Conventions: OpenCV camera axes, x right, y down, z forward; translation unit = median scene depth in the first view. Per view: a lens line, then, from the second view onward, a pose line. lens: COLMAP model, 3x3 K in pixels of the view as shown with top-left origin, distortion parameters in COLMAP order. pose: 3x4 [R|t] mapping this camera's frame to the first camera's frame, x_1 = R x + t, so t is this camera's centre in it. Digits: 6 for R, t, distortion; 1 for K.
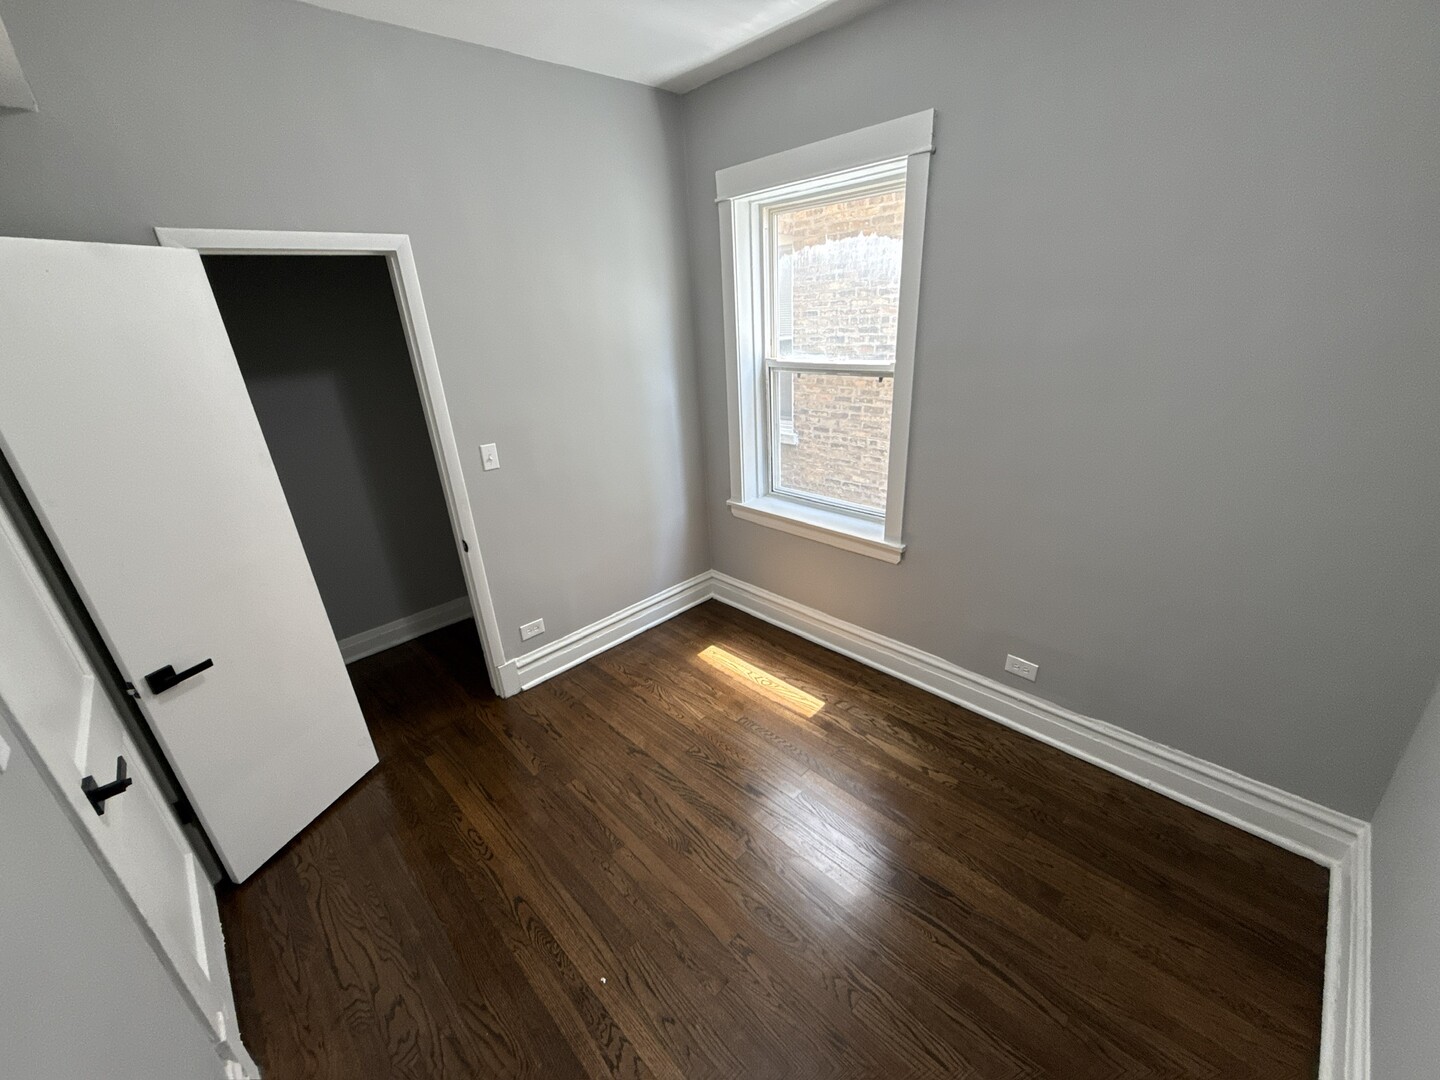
lens RADIAL K [[577.3, 0, 720.9], [0, 577.3, 544.8], [0, 0, 1]] dist [0.000252, 0.000182]
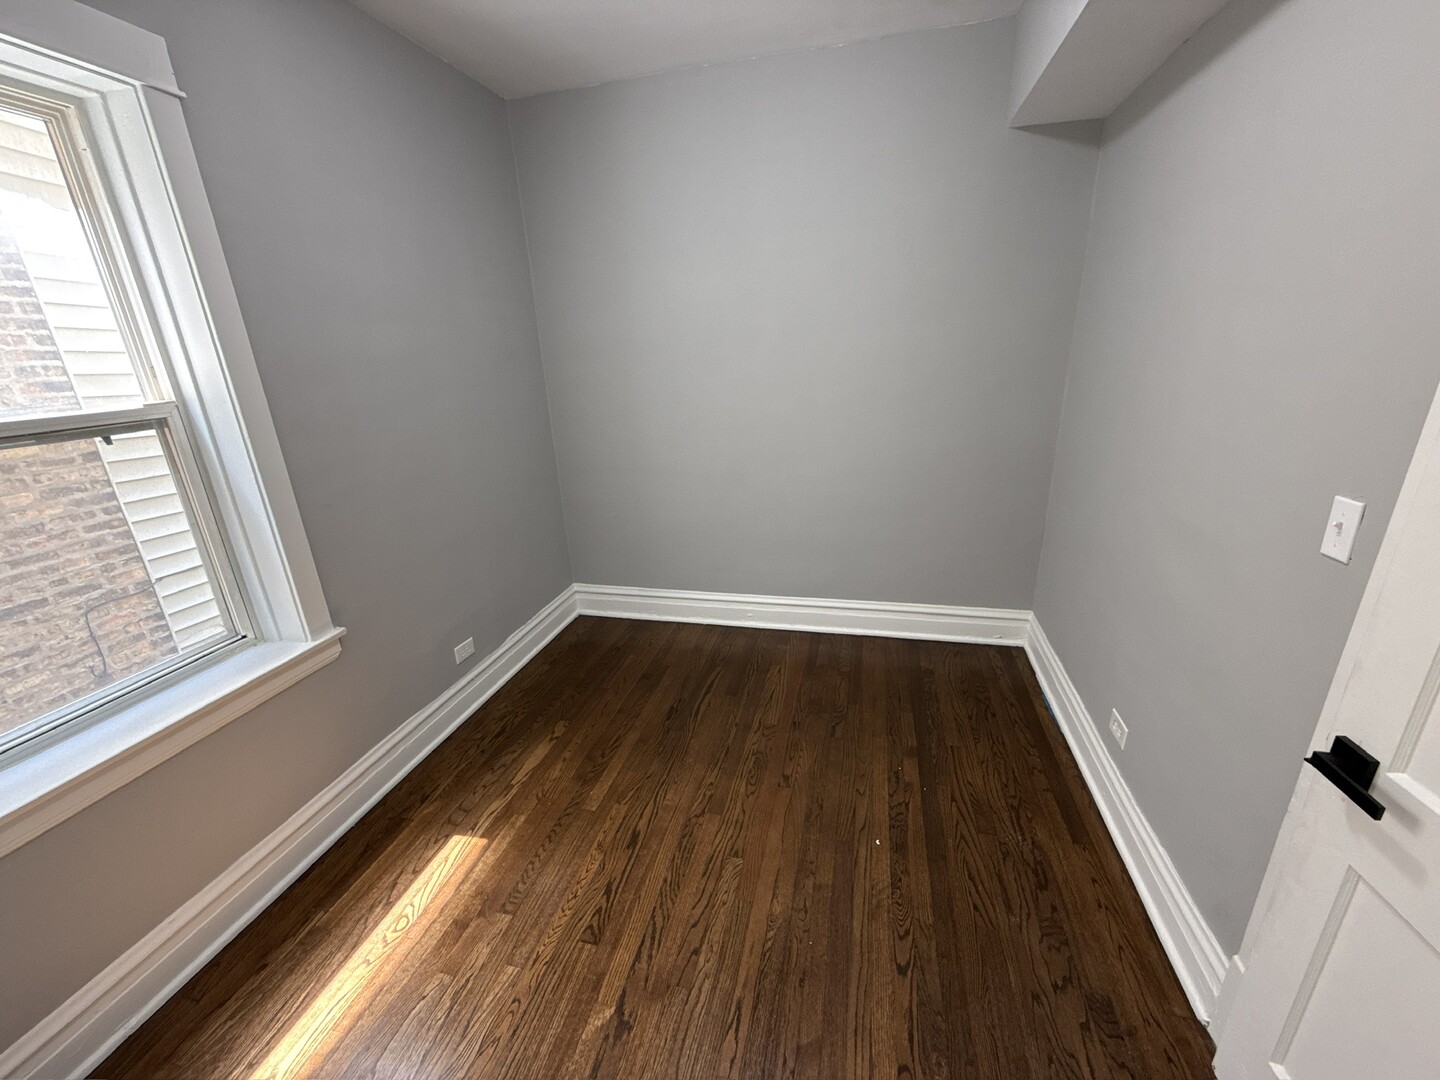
lens RADIAL K [[575.1, 0, 719.2], [0, 575.1, 544.6], [0, 0, 1]] dist [0.001123, -0.000227]
pose [[-0.516184, -0.210860, 0.830116, -0.643051], [0.391207, 0.804161, 0.447529, -0.269632], [-0.761913, 0.555754, -0.332605, 0.957033]]
